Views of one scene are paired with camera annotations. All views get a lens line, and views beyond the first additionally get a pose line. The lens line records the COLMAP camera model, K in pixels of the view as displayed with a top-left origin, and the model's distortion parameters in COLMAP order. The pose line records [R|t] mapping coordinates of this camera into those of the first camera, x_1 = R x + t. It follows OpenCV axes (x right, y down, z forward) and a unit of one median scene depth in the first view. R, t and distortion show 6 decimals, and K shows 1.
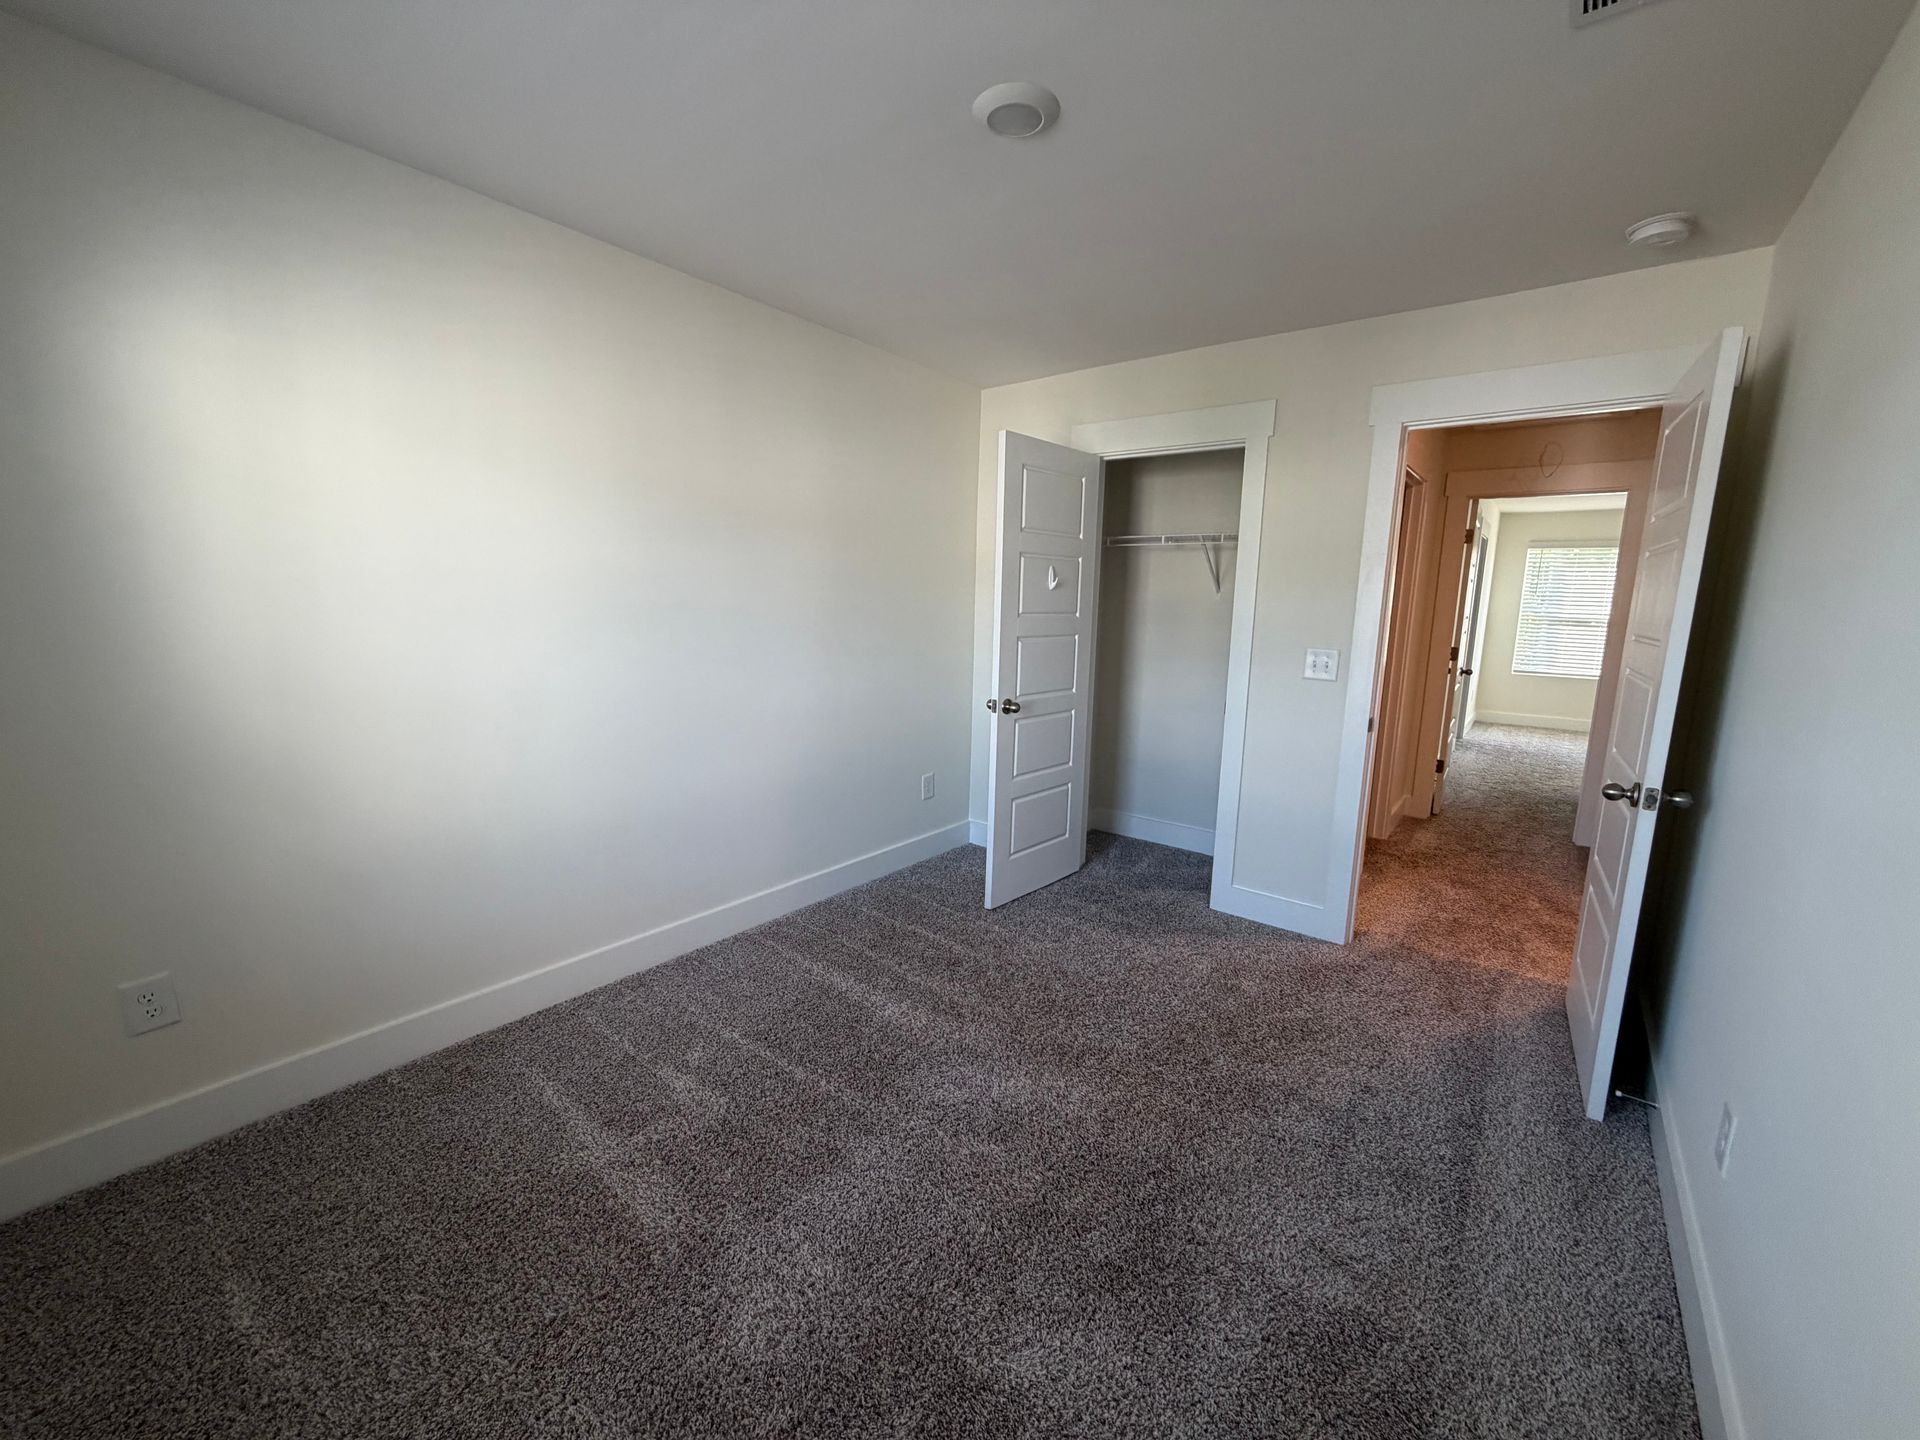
lens RADIAL K [[764.1, 0, 960.0], [0, 764.1, 720.0], [0, 0, 1]] dist [-0.000044, 0.000100]
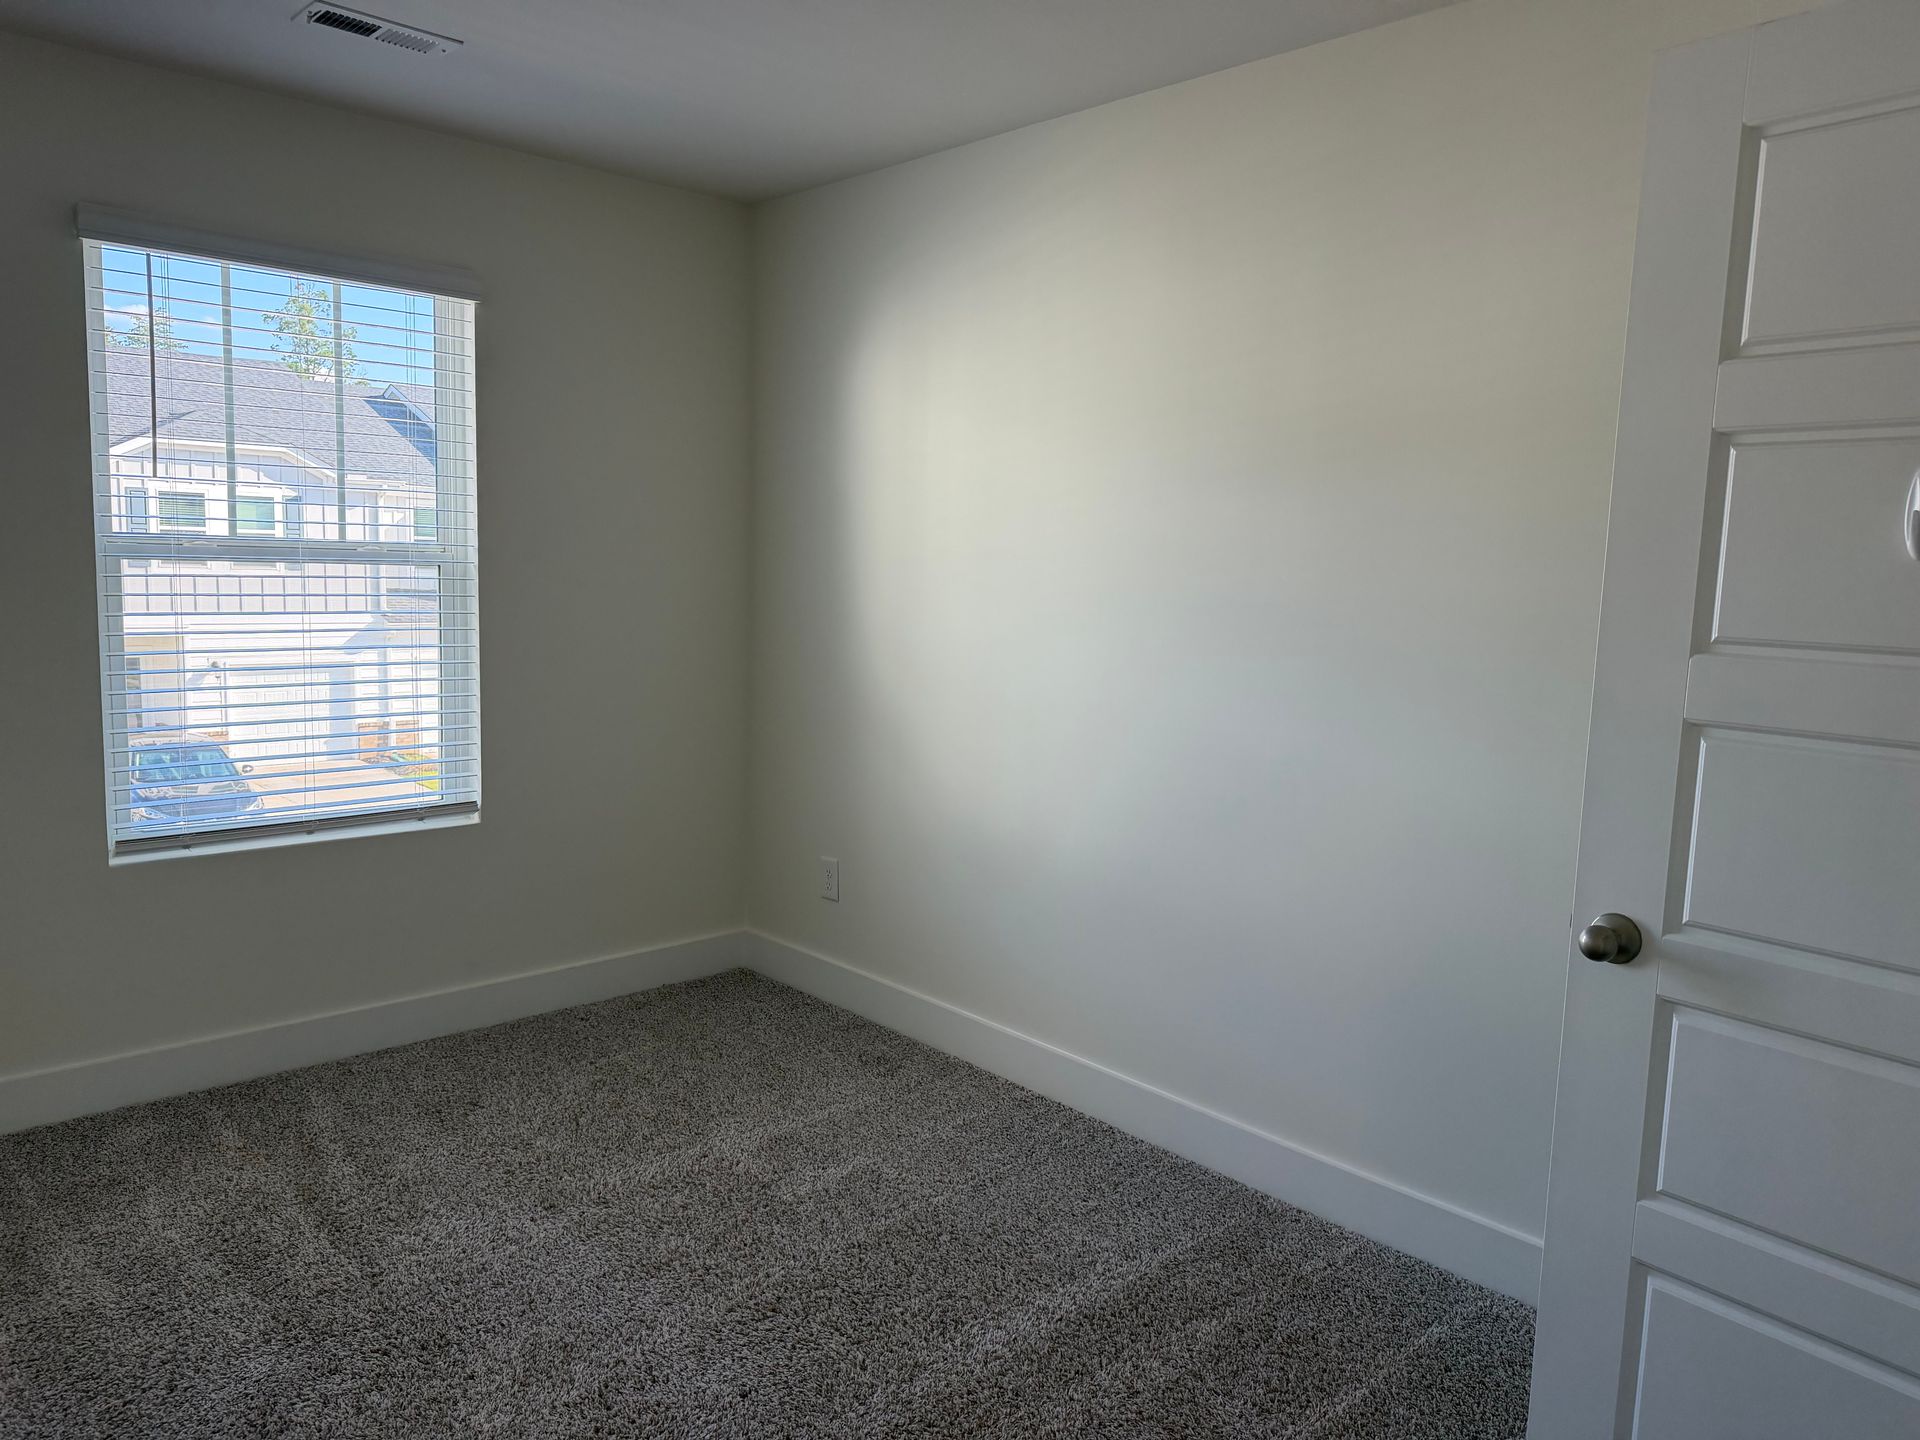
lens RADIAL K [[1341.9, 0, 954.7], [0, 1341.9, 709.2], [0, 0, 1]] dist [0.095855, -0.148124]
pose [[-0.153618, 0.083318, -0.984611, 0.859126], [-0.195875, 0.974098, 0.112988, -0.162838], [0.968522, 0.210218, -0.133319, 1.043688]]
